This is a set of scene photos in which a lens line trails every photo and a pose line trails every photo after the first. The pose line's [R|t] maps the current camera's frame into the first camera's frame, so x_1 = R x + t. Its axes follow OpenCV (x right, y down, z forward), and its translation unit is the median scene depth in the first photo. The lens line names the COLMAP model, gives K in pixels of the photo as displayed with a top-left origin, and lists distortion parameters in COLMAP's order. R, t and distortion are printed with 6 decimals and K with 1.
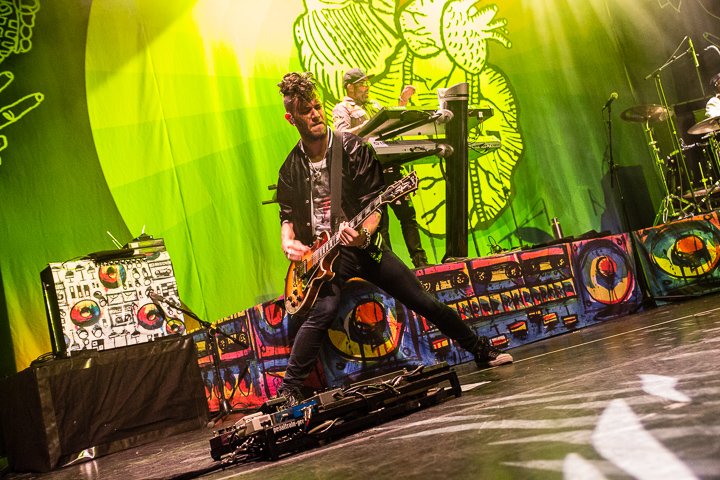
lens RADIAL K [[702.3, 0, 360.0], [0, 702.3, 240.0], [0, 0, 1]] dist [-0.030342, 0.143013]
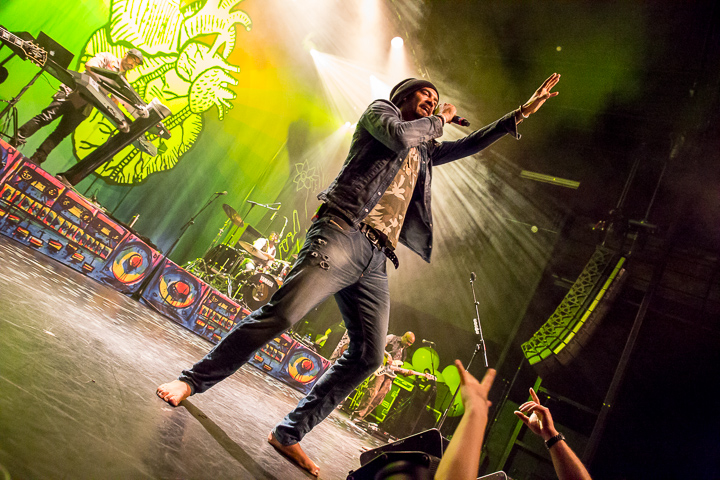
lens RADIAL K [[487.6, 0, 360.0], [0, 487.6, 240.0], [0, 0, 1]] dist [-0.136152, 0.091352]
pose [[0.461071, 0.719757, 0.519002, 0.013455], [-0.696192, 0.656069, -0.291359, -0.041752], [-0.550209, -0.226988, 0.803583, -0.112999]]
